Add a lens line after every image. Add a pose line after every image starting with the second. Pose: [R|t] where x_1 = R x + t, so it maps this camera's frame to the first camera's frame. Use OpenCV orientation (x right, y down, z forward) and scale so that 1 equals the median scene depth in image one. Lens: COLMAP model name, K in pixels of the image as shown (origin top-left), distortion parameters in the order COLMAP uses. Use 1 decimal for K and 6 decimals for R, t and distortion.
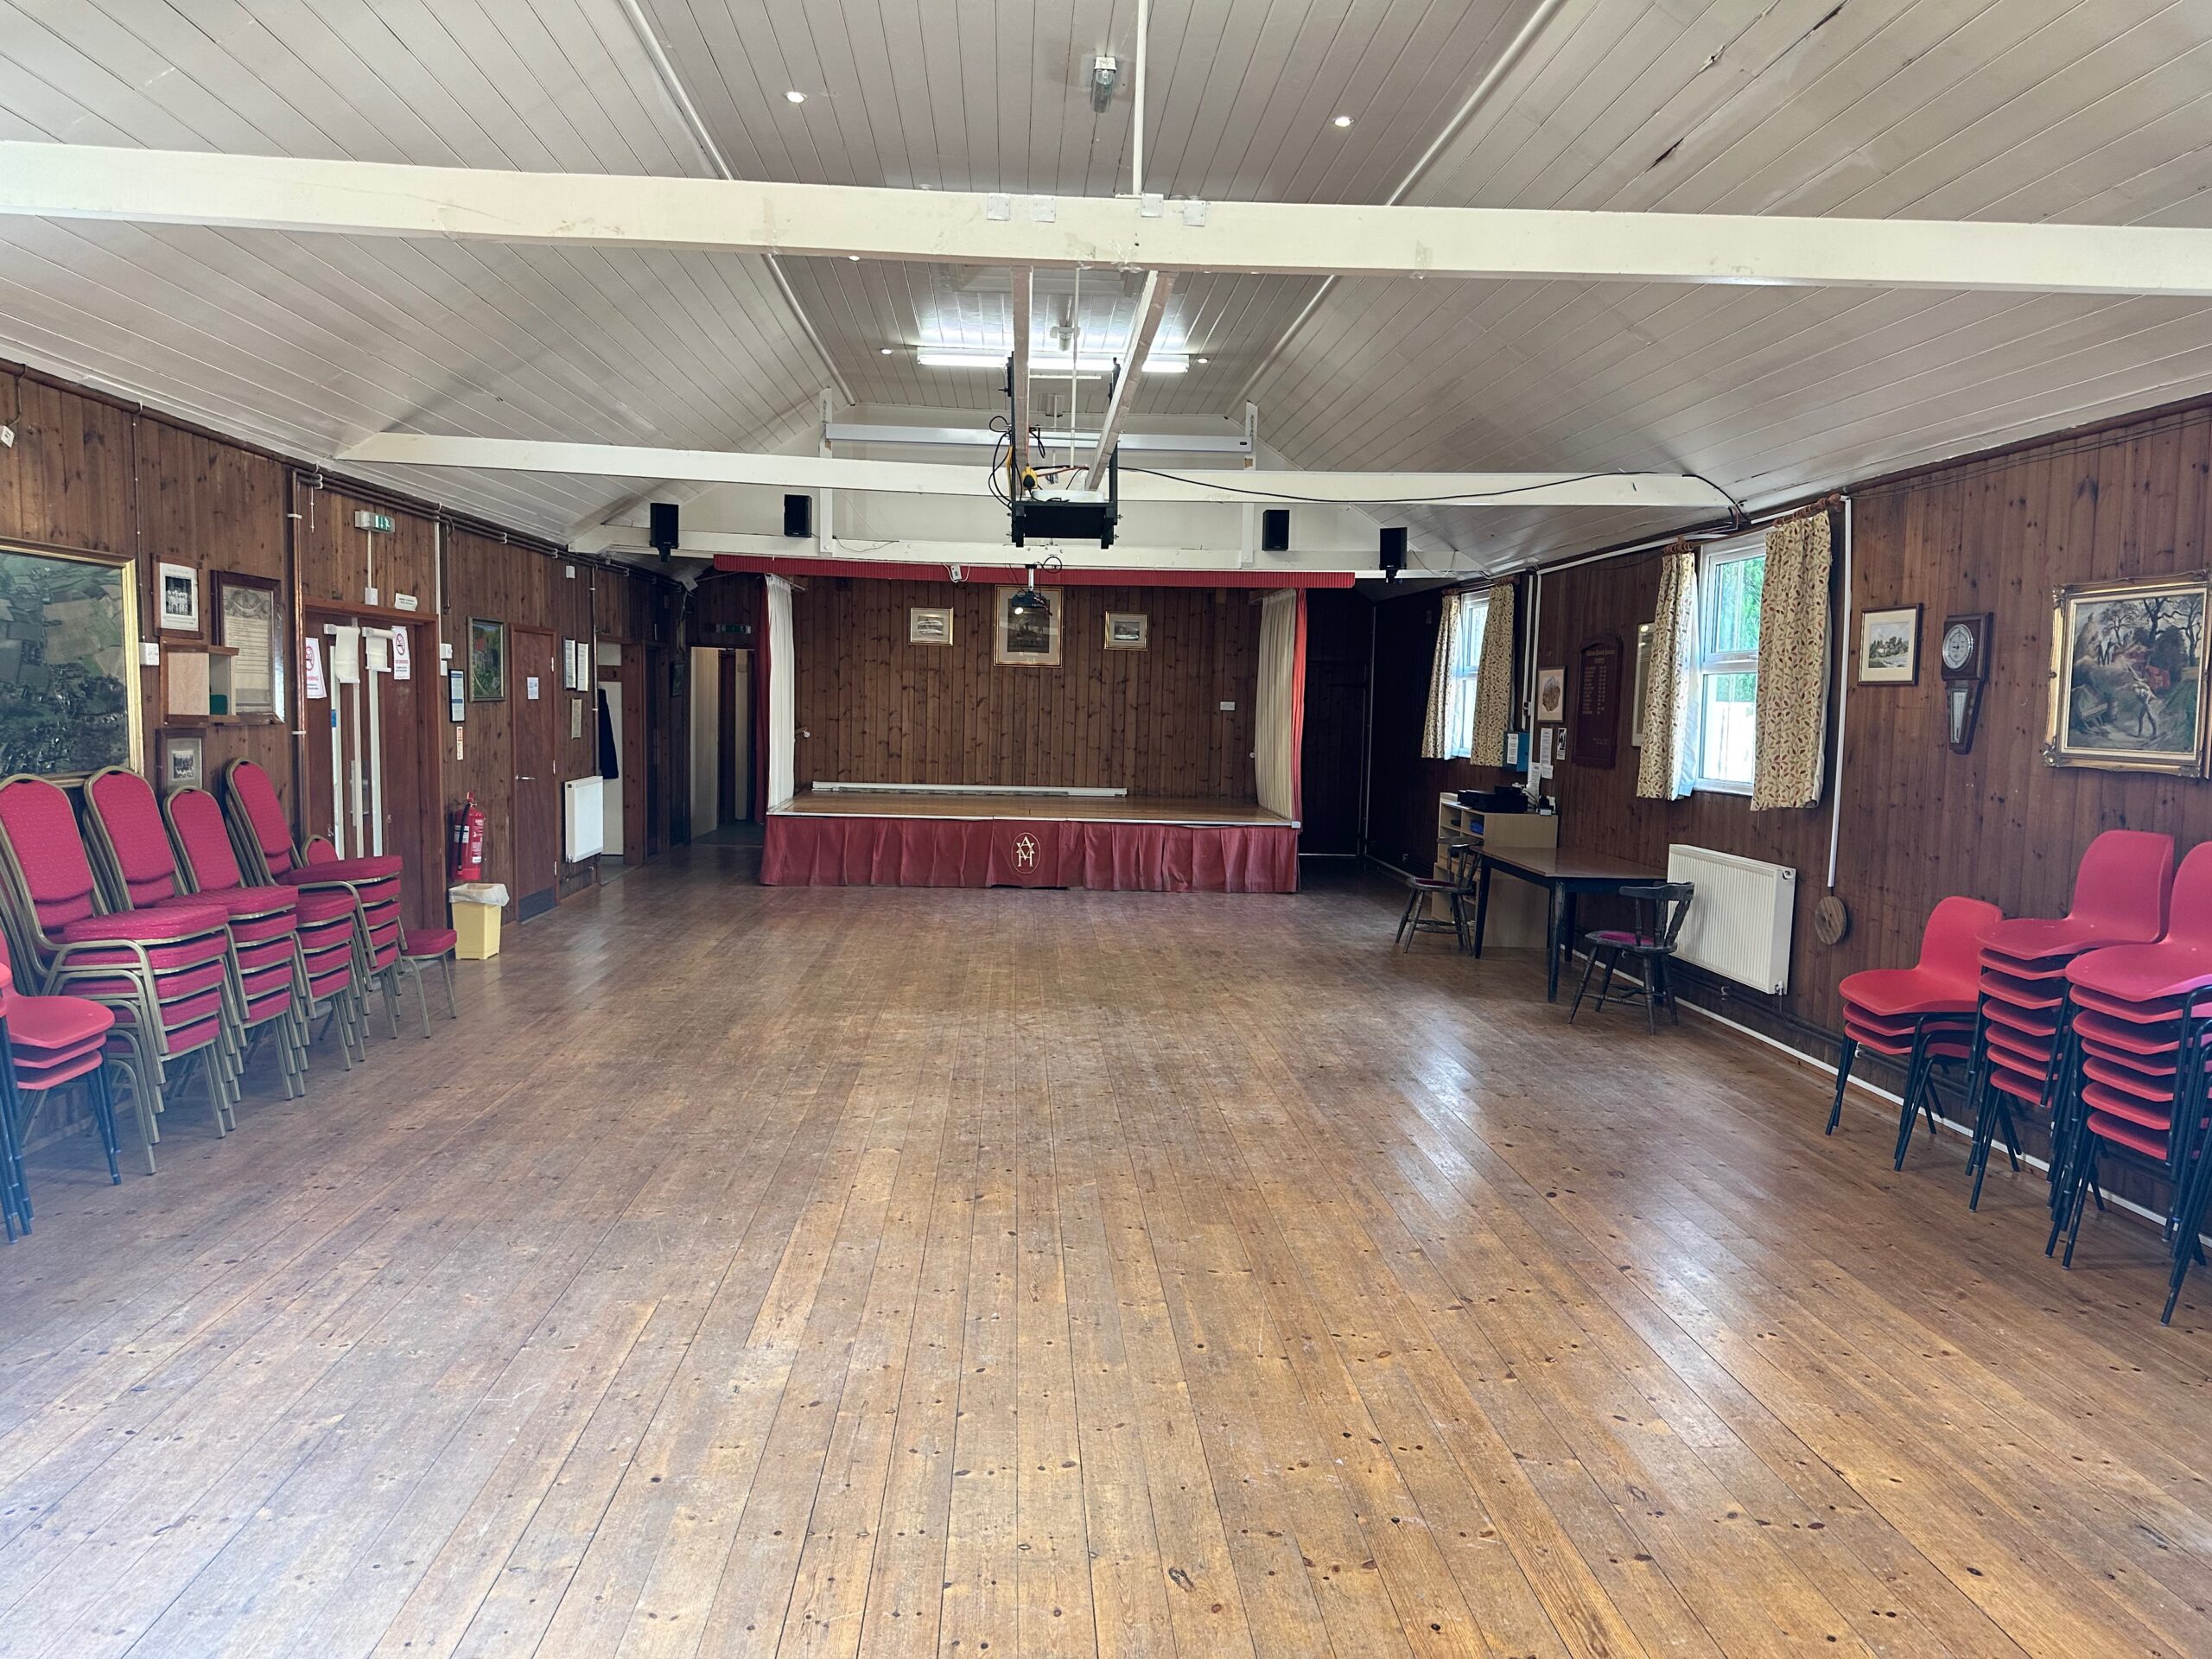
lens RADIAL K [[1572.9, 0, 1093.4], [0, 1572.9, 829.7], [0, 0, 1]] dist [0.058069, -0.074869]
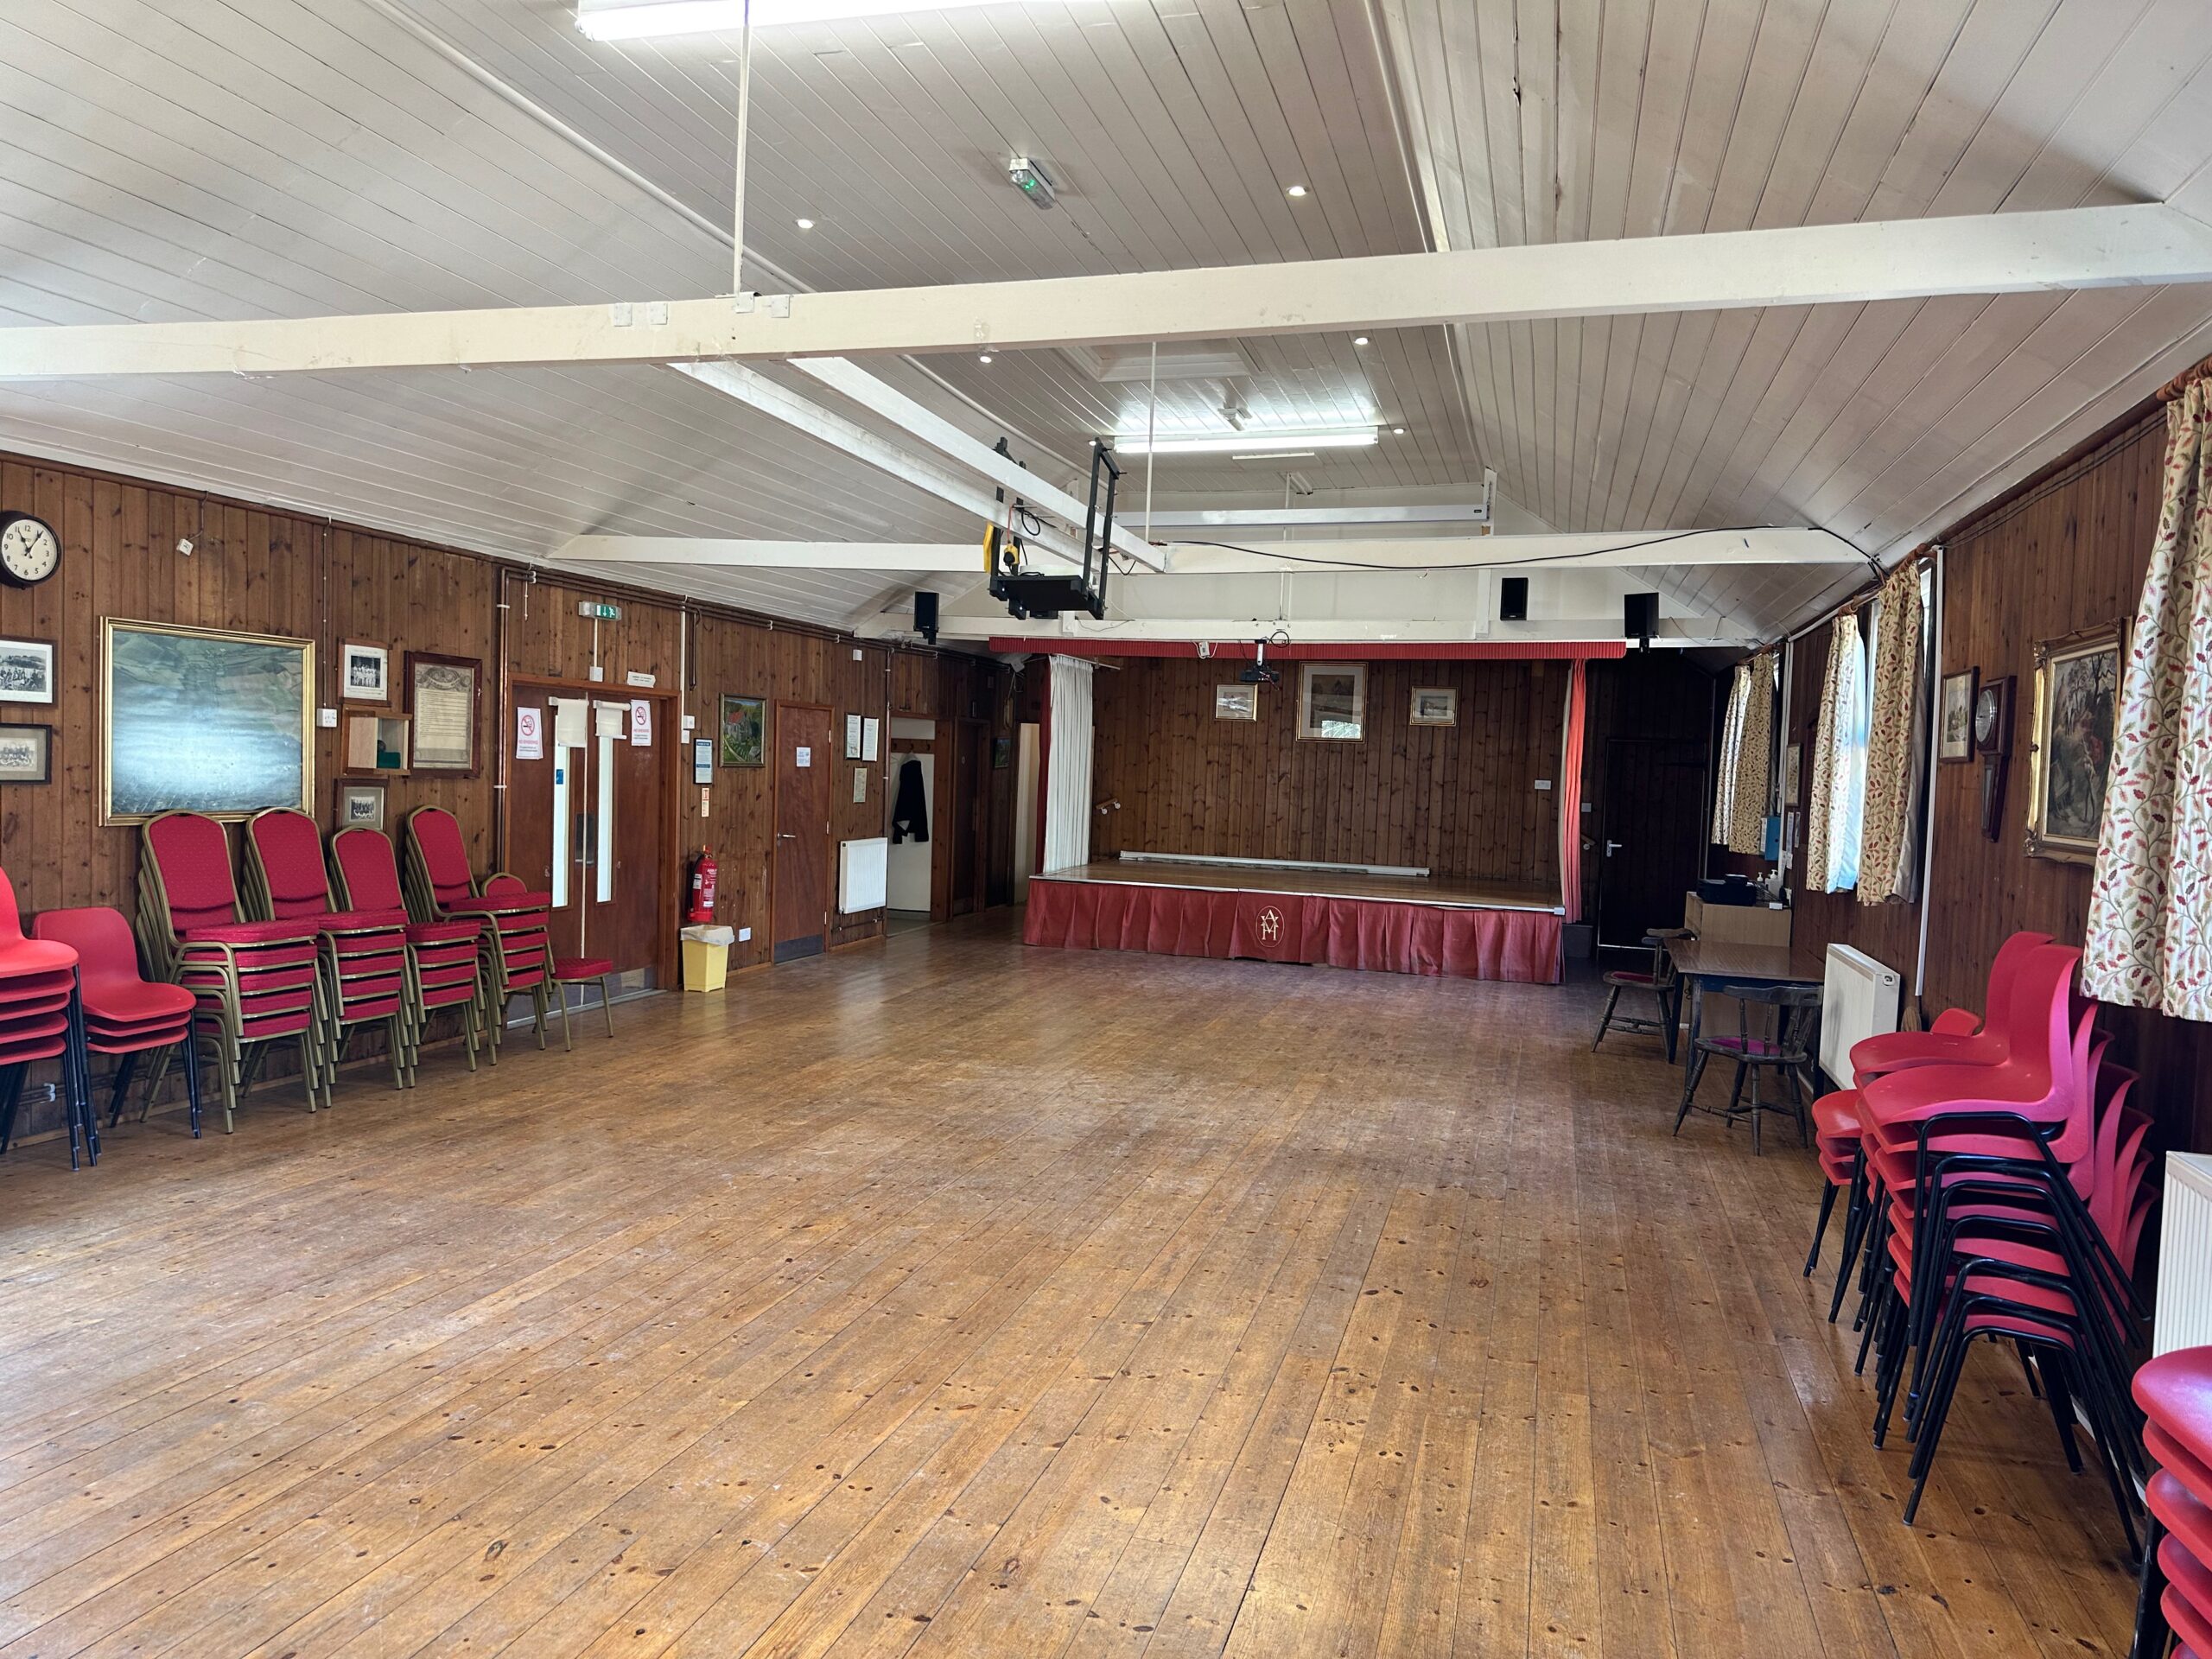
lens RADIAL K [[1572.9, 0, 1093.4], [0, 1572.9, 829.7], [0, 0, 1]] dist [0.058069, -0.074869]
pose [[0.940958, 0.026834, -0.337459, 0.359797], [-0.044159, 0.998065, -0.043767, 0.003898], [0.335631, 0.056084, 0.940322, 0.038577]]
